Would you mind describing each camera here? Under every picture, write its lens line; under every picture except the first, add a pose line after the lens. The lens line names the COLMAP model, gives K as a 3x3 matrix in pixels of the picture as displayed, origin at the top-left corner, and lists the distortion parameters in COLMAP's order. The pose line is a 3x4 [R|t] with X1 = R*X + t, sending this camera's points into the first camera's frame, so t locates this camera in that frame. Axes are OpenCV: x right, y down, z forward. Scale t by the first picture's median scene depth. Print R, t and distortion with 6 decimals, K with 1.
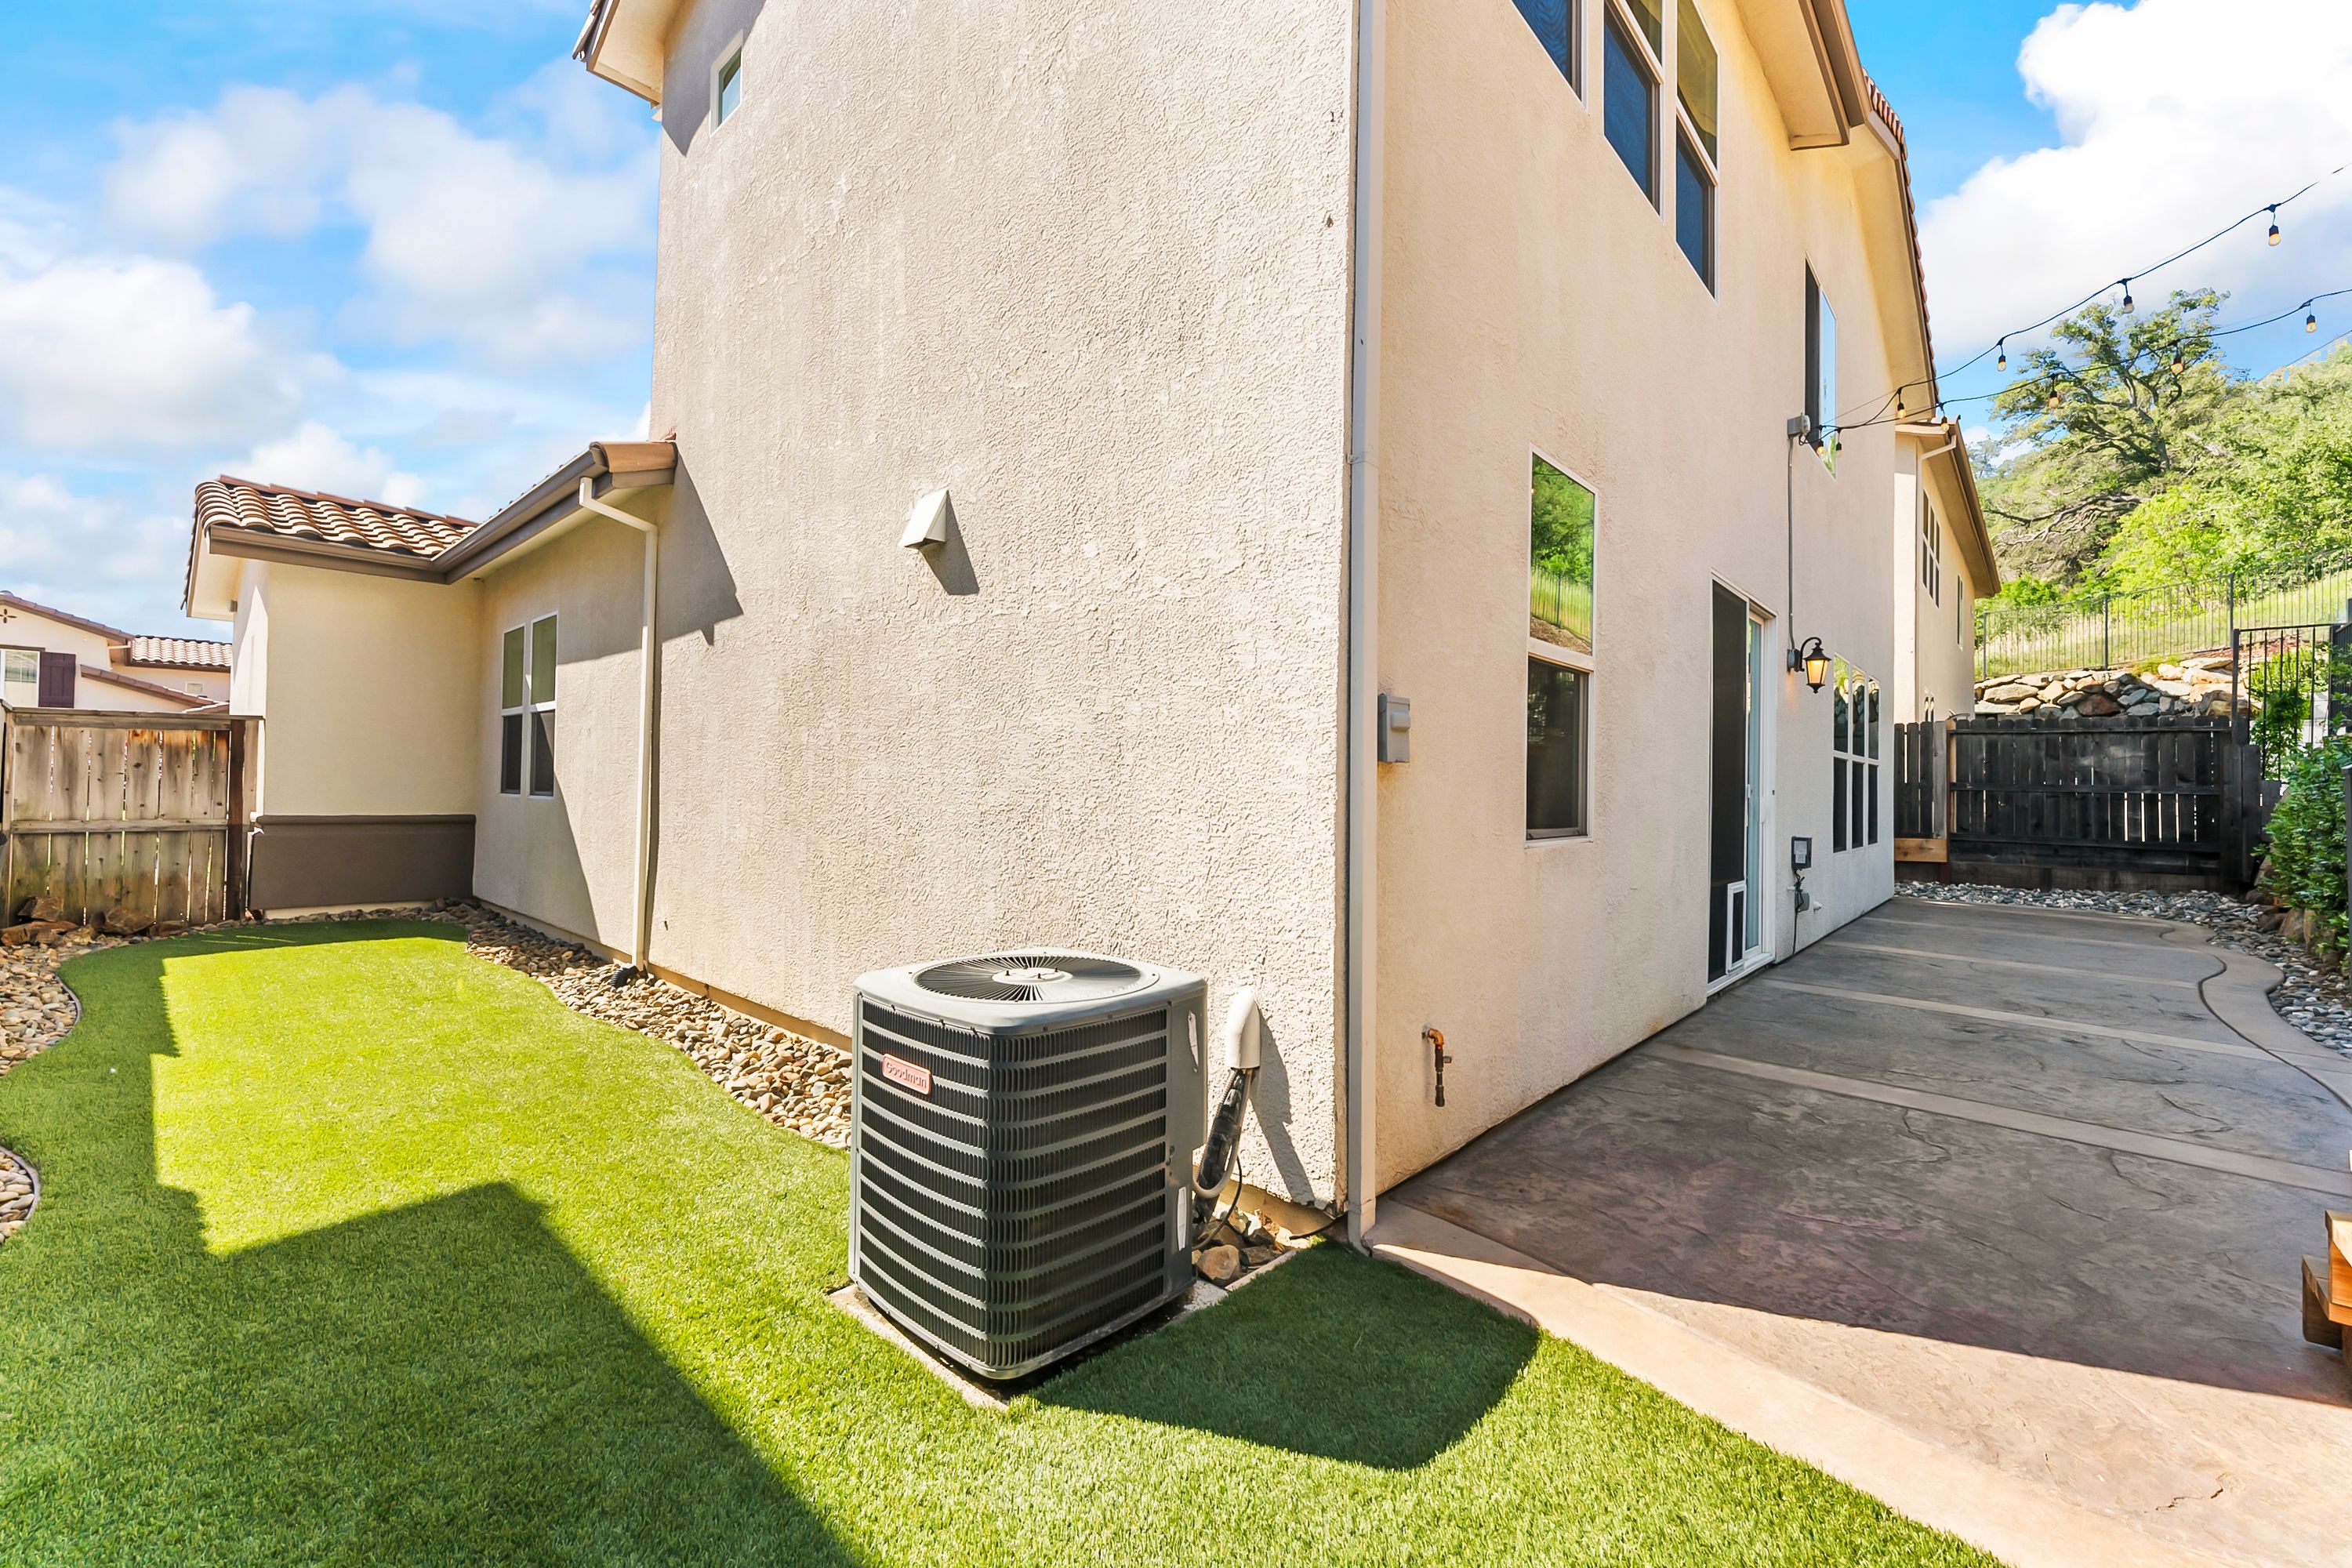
lens RADIAL K [[954.6, 0, 1164.1], [0, 954.6, 766.6], [0, 0, 1]] dist [0.004859, -0.001843]
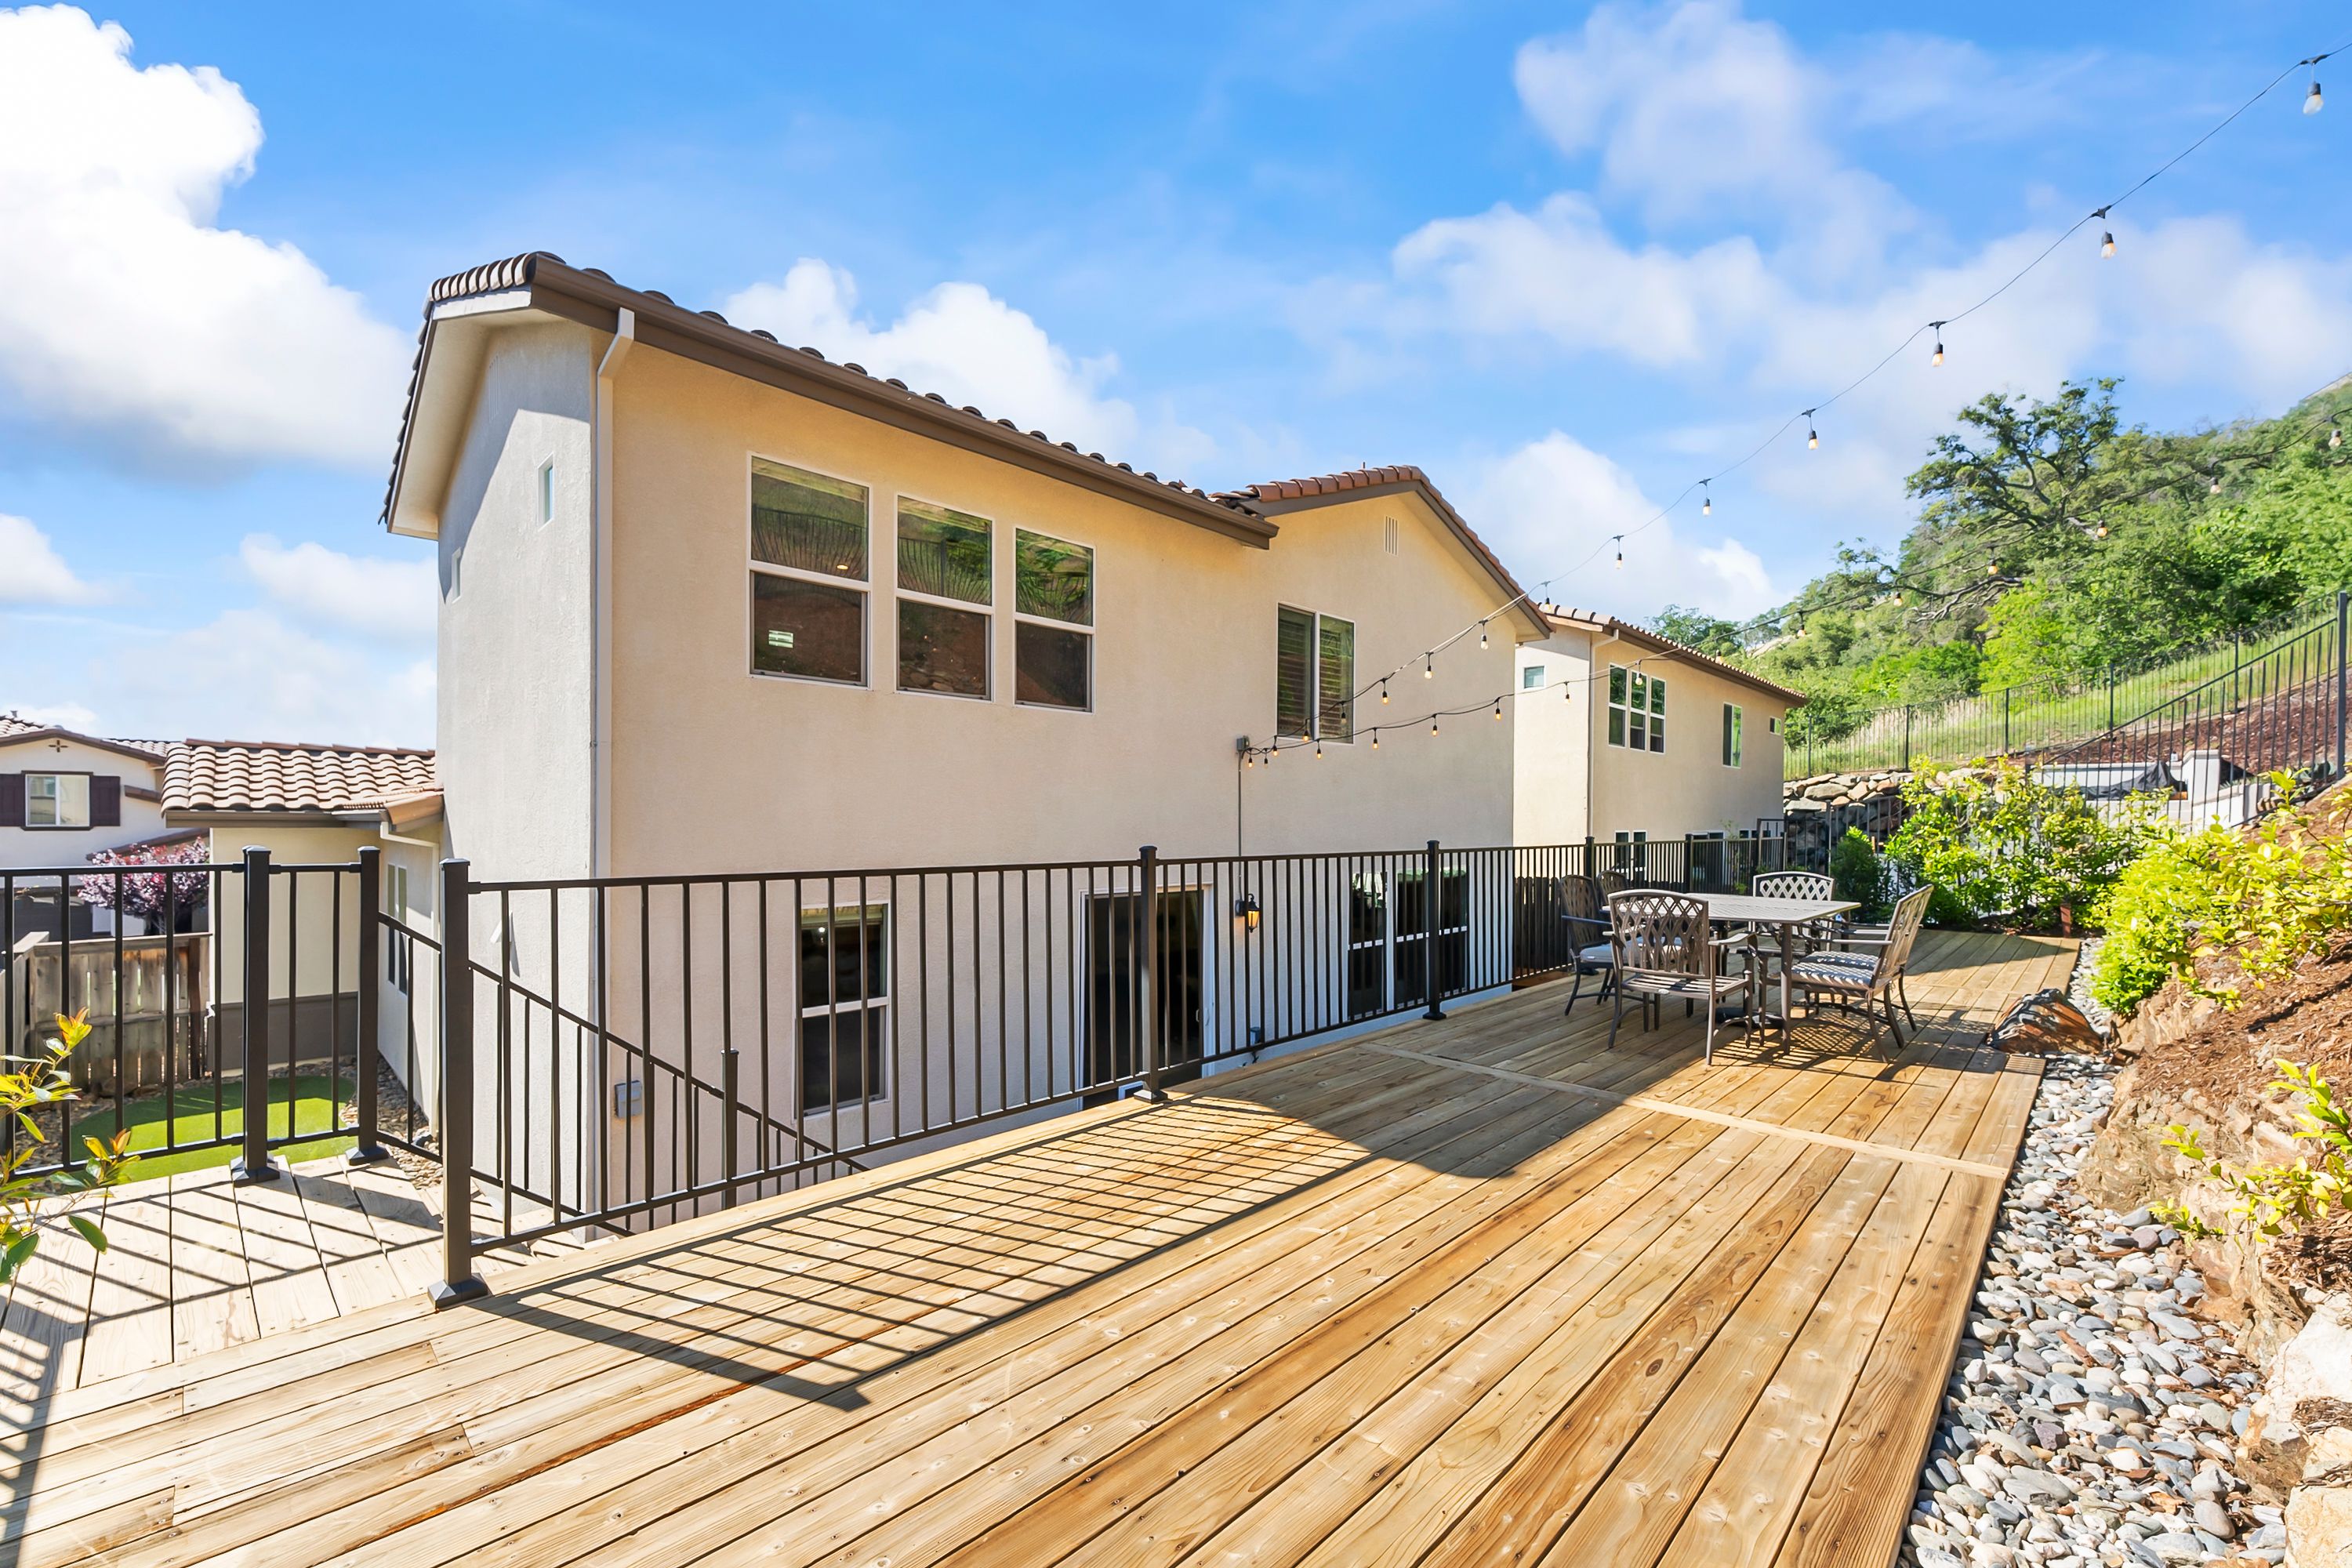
lens RADIAL K [[954.6, 0, 1189.8], [0, 954.6, 815.9], [0, 0, 1]] dist [0.004859, -0.001843]
pose [[0.999643, -0.010965, -0.024381, 0.366668], [0.011549, 0.999647, 0.023934, -0.172214], [0.024110, -0.024207, 0.999416, -0.250253]]
